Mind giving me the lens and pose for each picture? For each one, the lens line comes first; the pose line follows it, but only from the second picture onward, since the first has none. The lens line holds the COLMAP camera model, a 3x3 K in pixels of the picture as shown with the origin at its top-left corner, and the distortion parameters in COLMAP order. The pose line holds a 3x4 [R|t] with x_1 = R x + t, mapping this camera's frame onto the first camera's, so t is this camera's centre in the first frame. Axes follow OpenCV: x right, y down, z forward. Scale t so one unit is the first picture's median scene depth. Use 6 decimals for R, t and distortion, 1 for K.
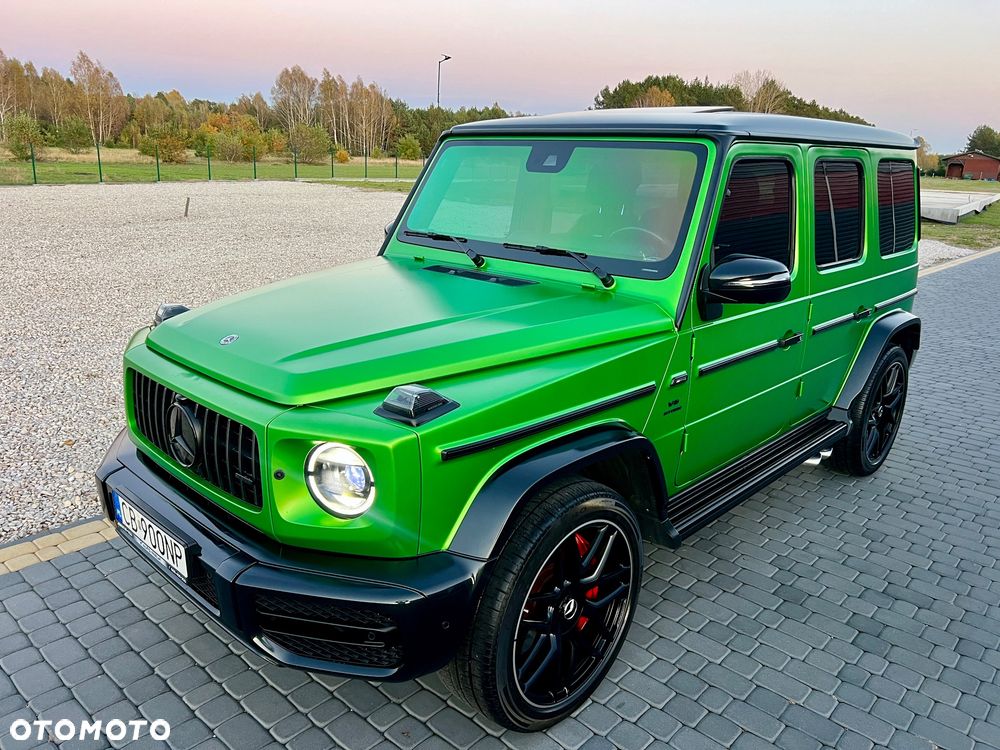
lens RADIAL K [[749.4, 0, 498.3], [0, 749.4, 359.3], [0, 0, 1]] dist [0.049775, -0.054341]
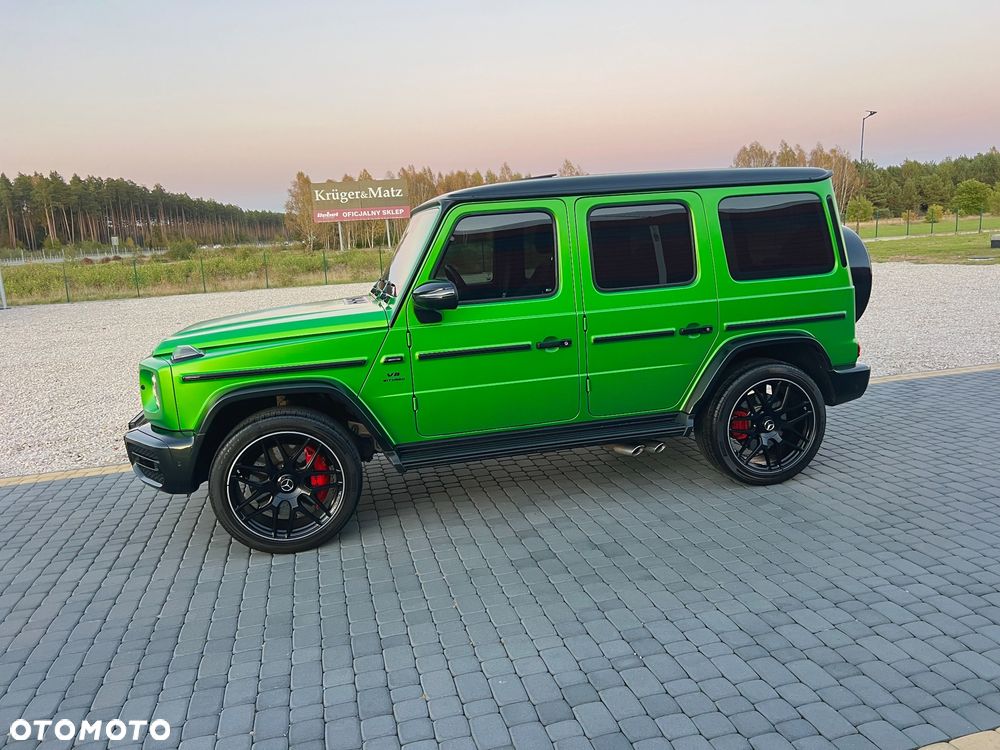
lens RADIAL K [[747.6, 0, 500.8], [0, 747.6, 359.3], [0, 0, 1]] dist [0.052867, -0.057334]
pose [[0.831749, 0.008504, -0.555086, 0.728338], [-0.061334, 0.995169, -0.076657, 0.081786], [0.551753, 0.097805, 0.828253, -0.107605]]
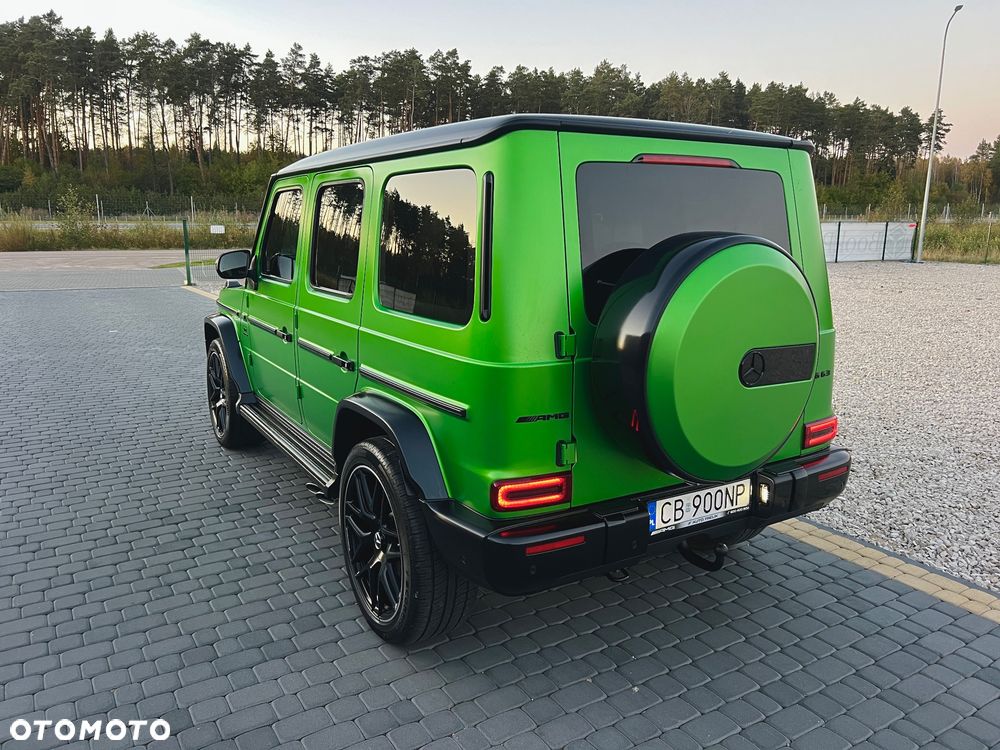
lens RADIAL K [[748.2, 0, 497.3], [0, 748.2, 352.0], [0, 0, 1]] dist [0.053892, -0.057843]
pose [[-0.262736, 0.134525, -0.955444, 1.023910], [-0.266291, 0.941664, 0.205812, -0.234741], [0.927394, 0.308500, -0.211586, 1.105903]]
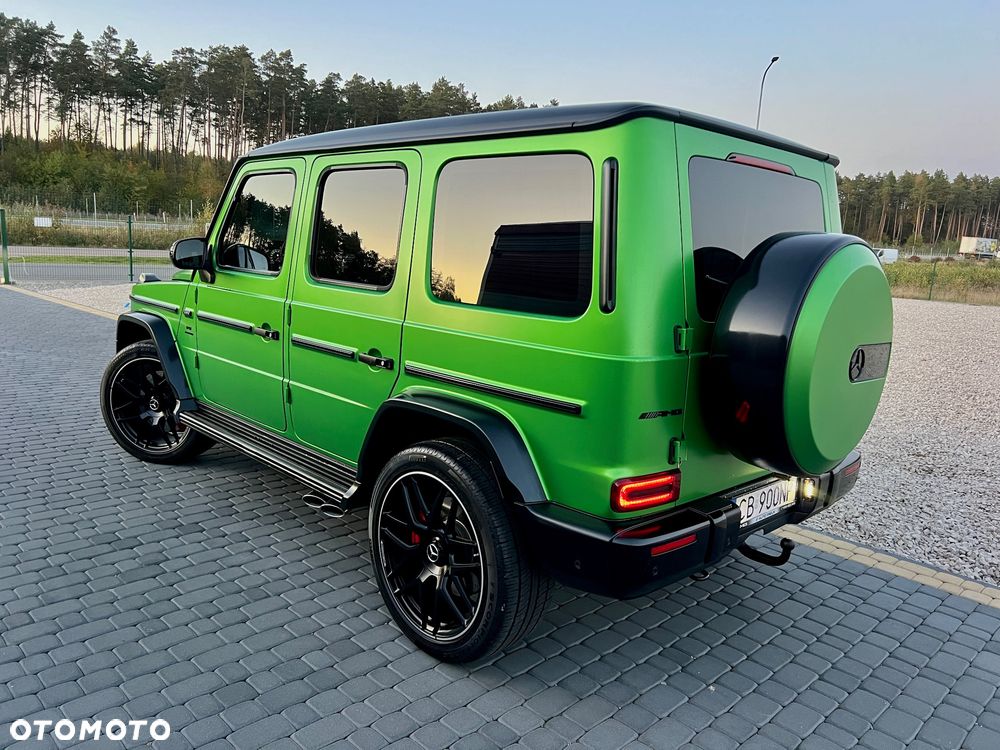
lens RADIAL K [[747.6, 0, 500.8], [0, 747.6, 359.3], [0, 0, 1]] dist [0.052867, -0.057334]
pose [[-0.043736, 0.124698, -0.991230, 1.024980], [-0.312883, 0.940556, 0.132129, -0.163771], [0.948784, 0.315918, -0.002121, 0.933440]]
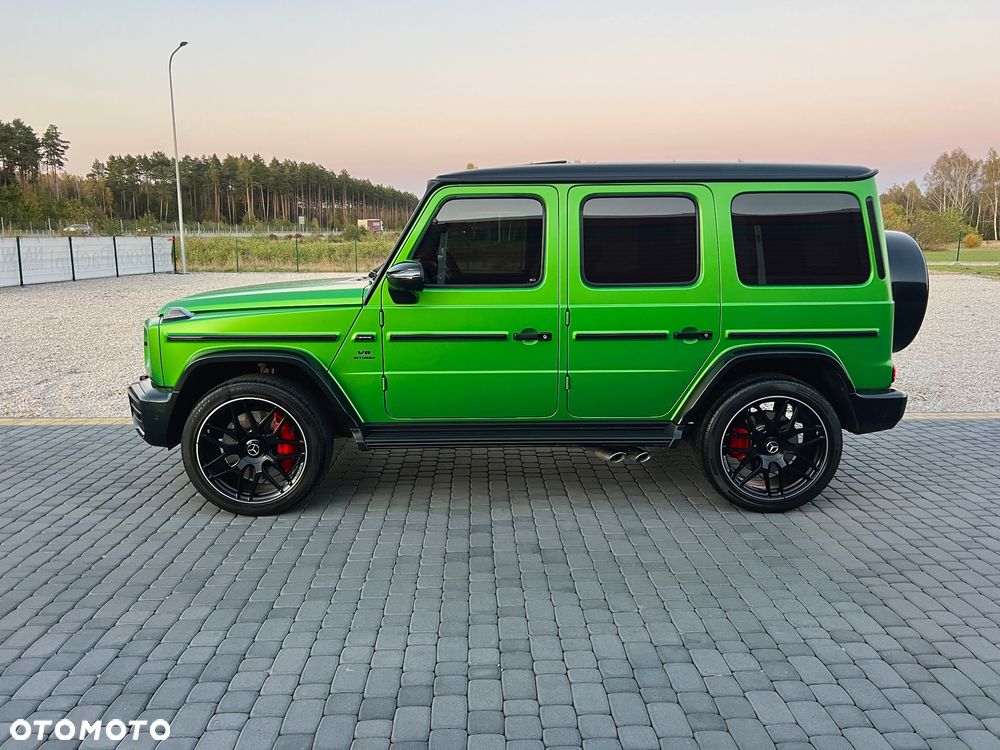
lens RADIAL K [[746.6, 0, 502.7], [0, 746.6, 355.6], [0, 0, 1]] dist [0.055352, -0.058611]
pose [[0.701094, 0.078963, -0.708684, 0.875728], [-0.164300, 0.984997, -0.052789, 0.062982], [0.693883, 0.153447, 0.703549, 0.048951]]
